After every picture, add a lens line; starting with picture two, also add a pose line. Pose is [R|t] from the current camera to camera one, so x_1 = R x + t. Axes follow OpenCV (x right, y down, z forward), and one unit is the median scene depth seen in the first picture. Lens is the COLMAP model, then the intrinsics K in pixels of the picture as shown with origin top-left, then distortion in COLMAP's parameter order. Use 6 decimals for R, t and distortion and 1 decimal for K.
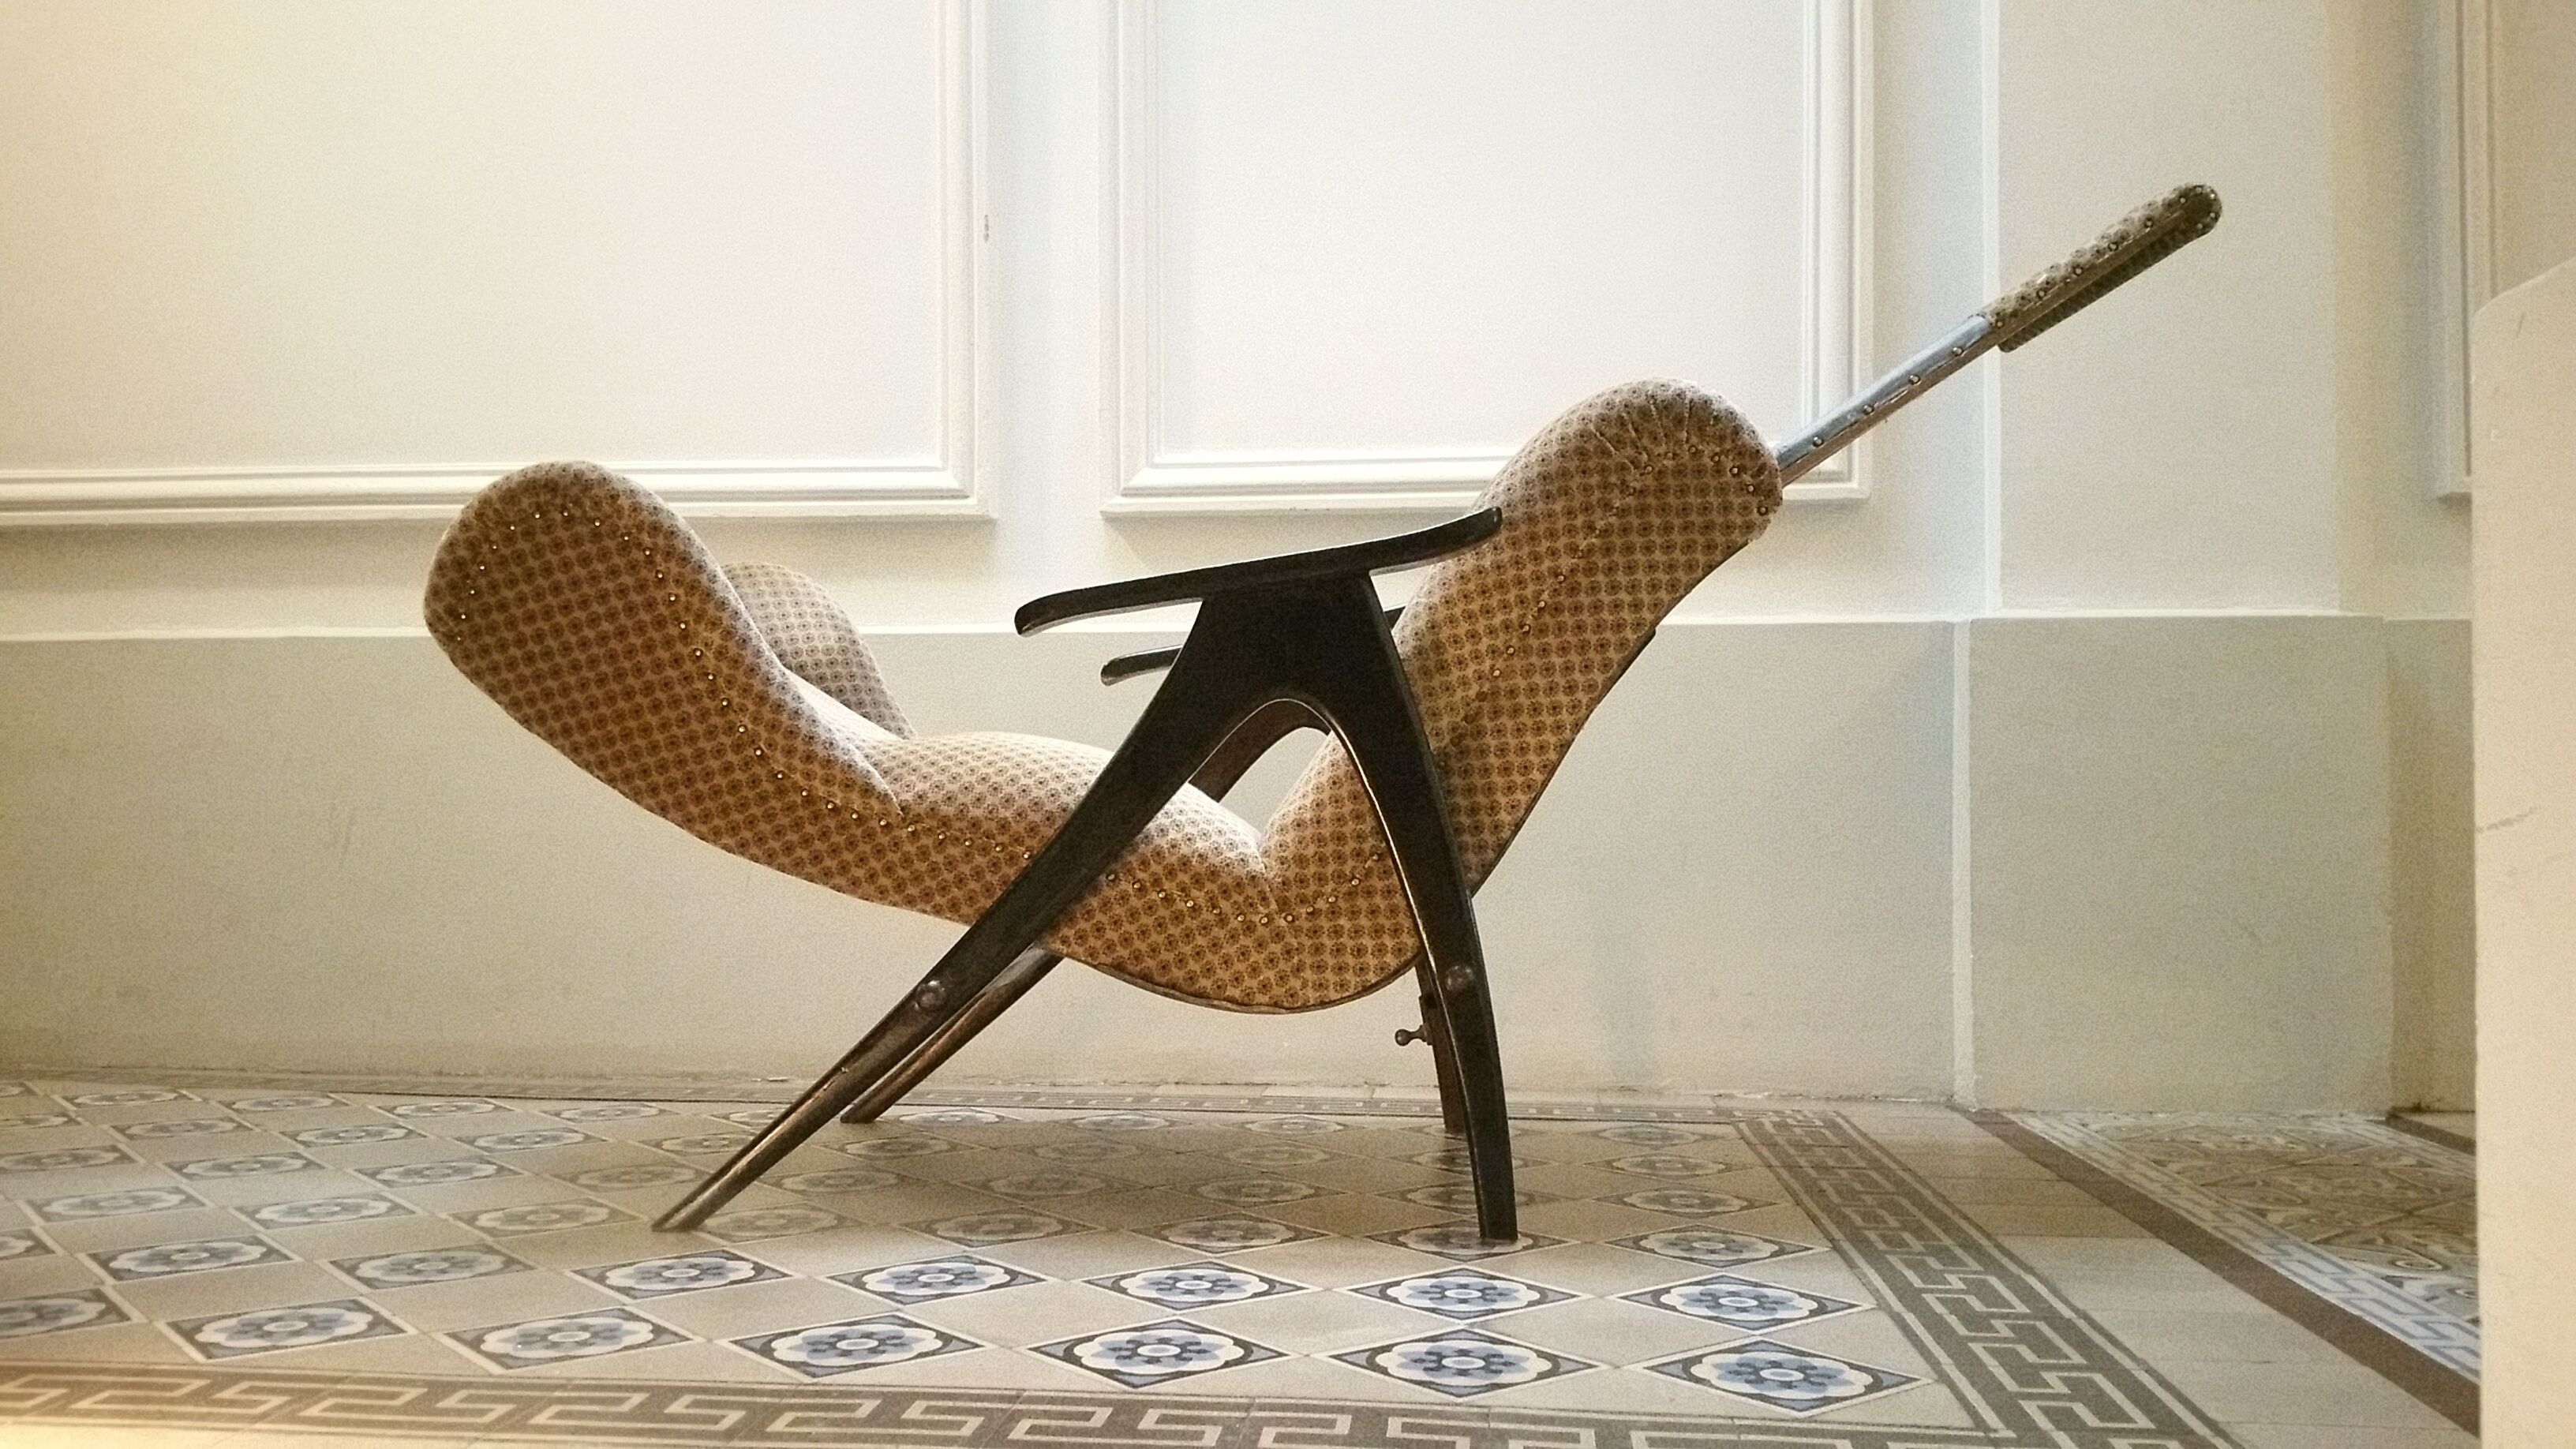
lens RADIAL K [[2058.0, 0, 1282.5], [0, 2058.0, 756.8], [0, 0, 1]] dist [0.139822, -0.284250]
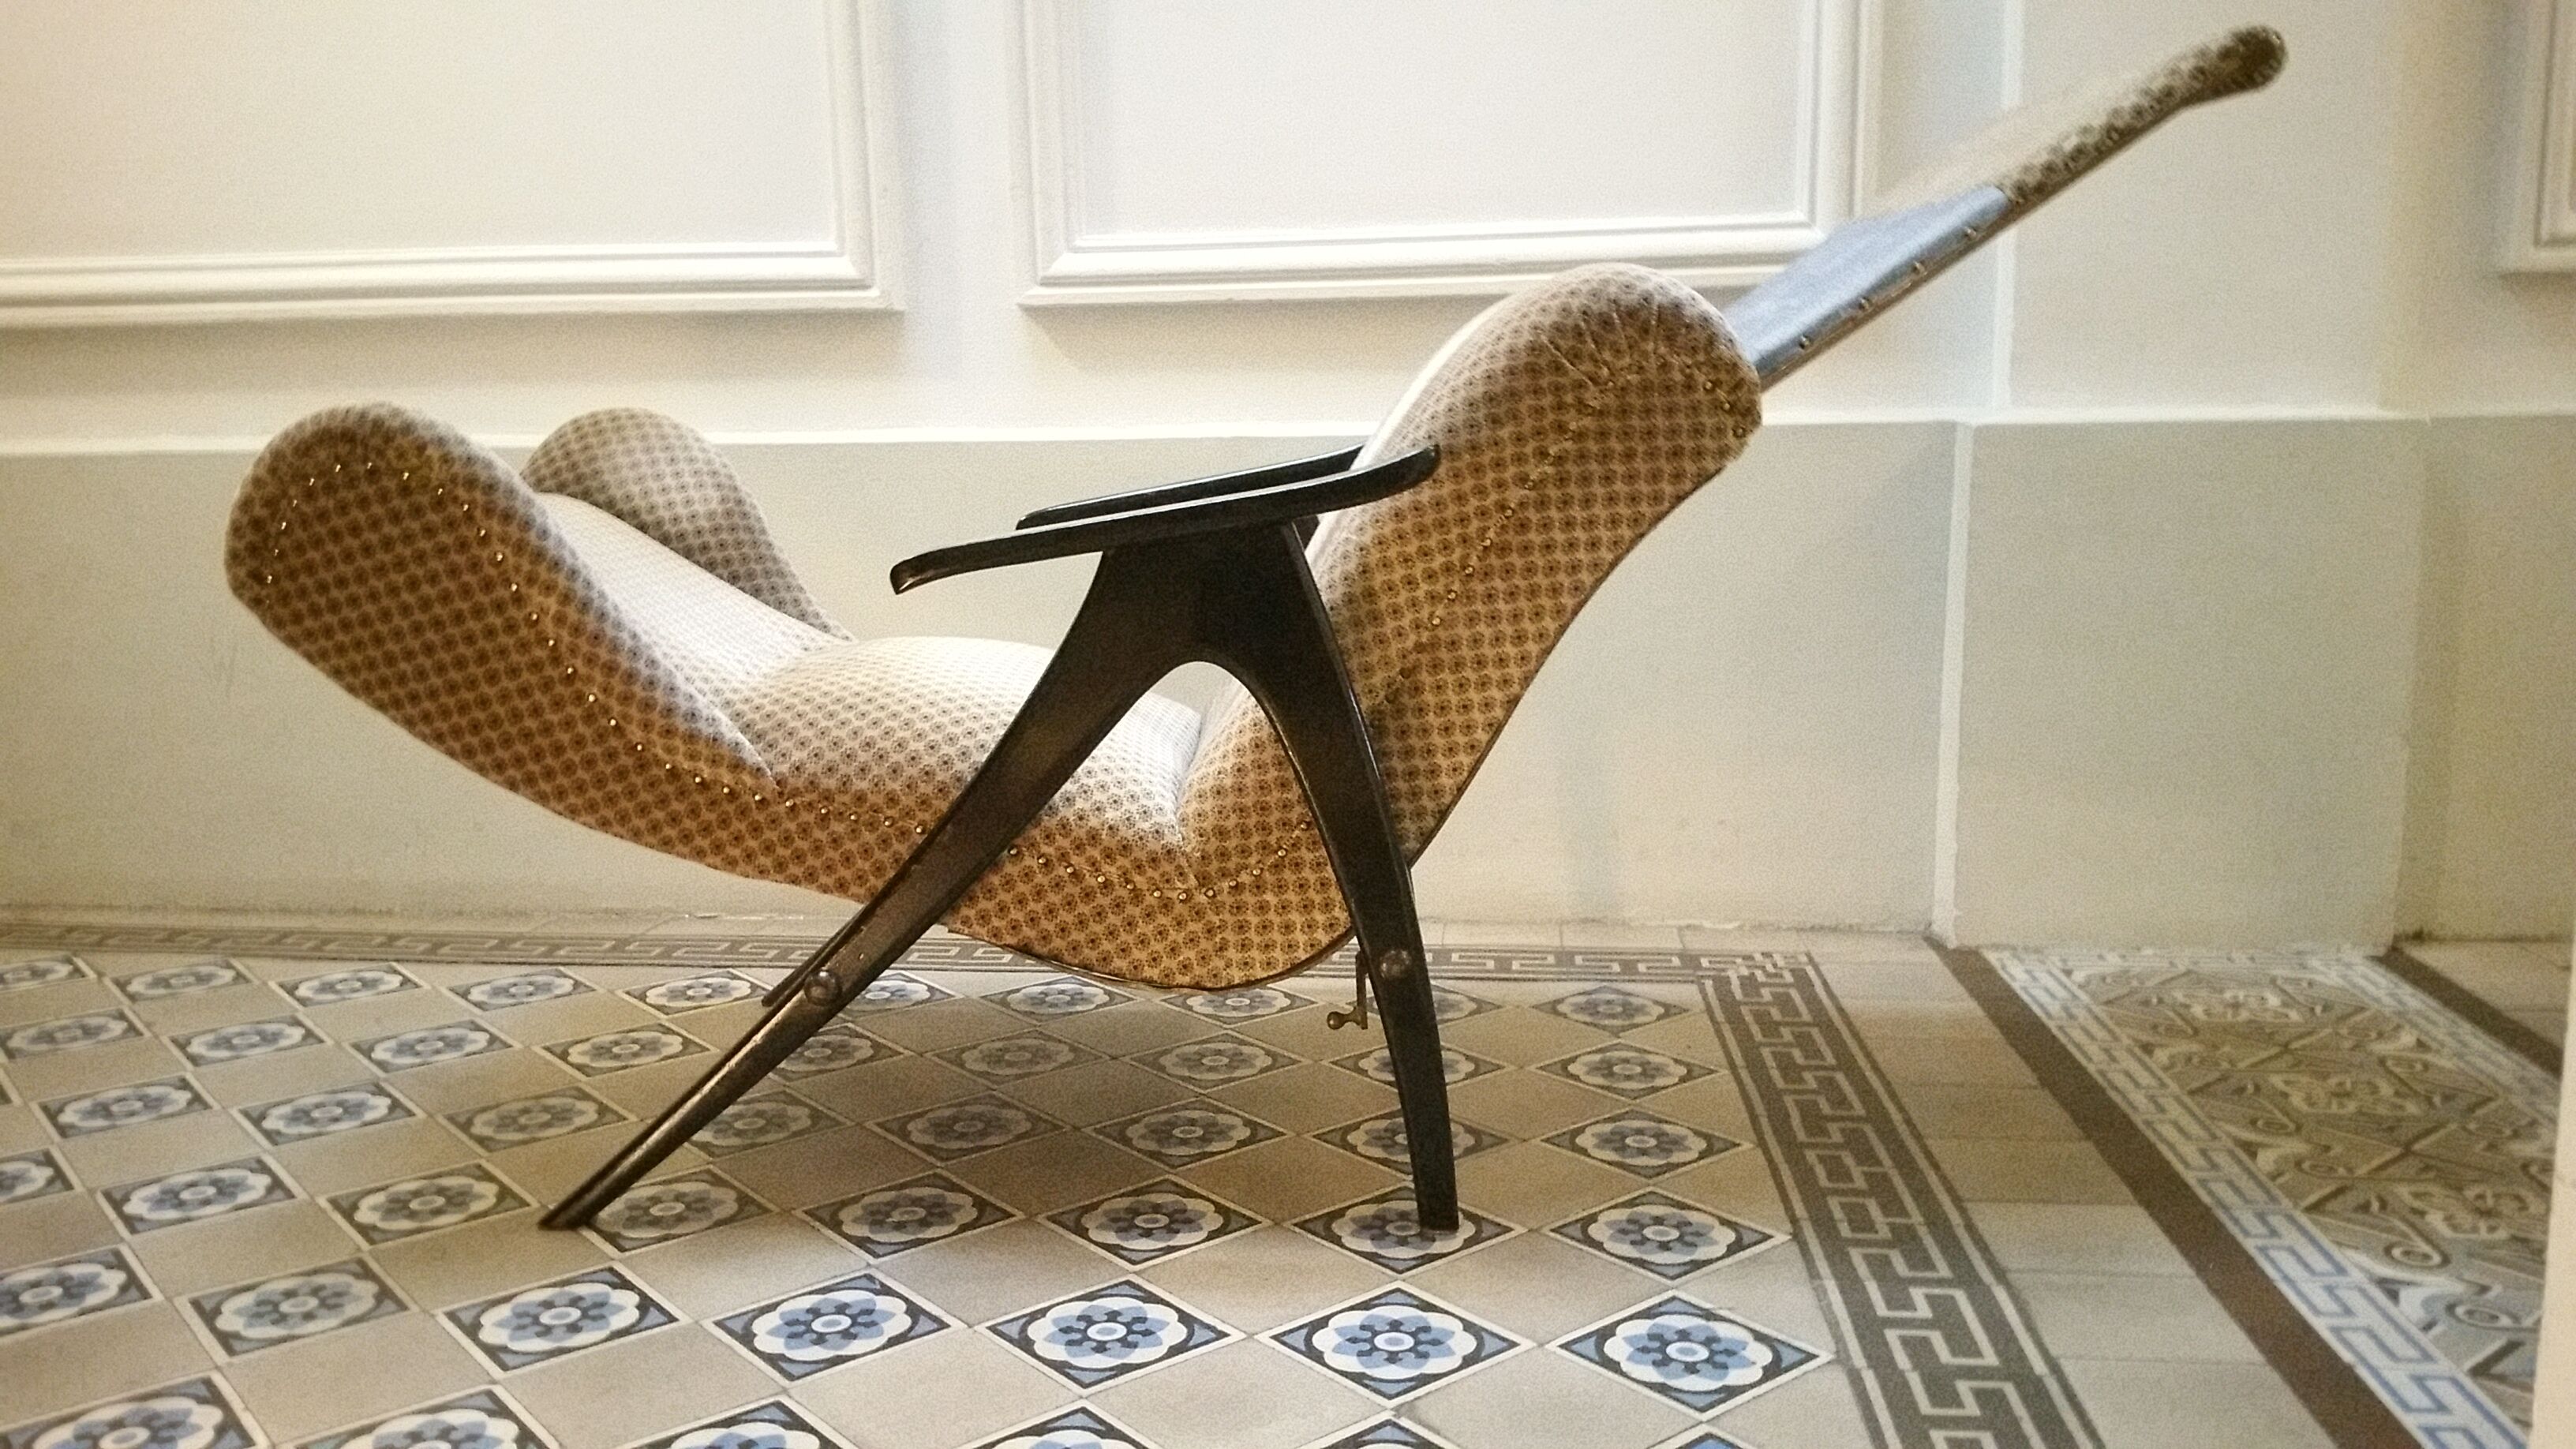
lens RADIAL K [[2062.2, 0, 1275.0], [0, 2062.2, 736.8], [0, 0, 1]] dist [0.147965, -0.297663]
pose [[0.999829, -0.018469, -0.000993, 0.034170], [0.018317, 0.981333, 0.191442, -0.164278], [-0.002562, -0.191427, 0.981504, 0.114038]]
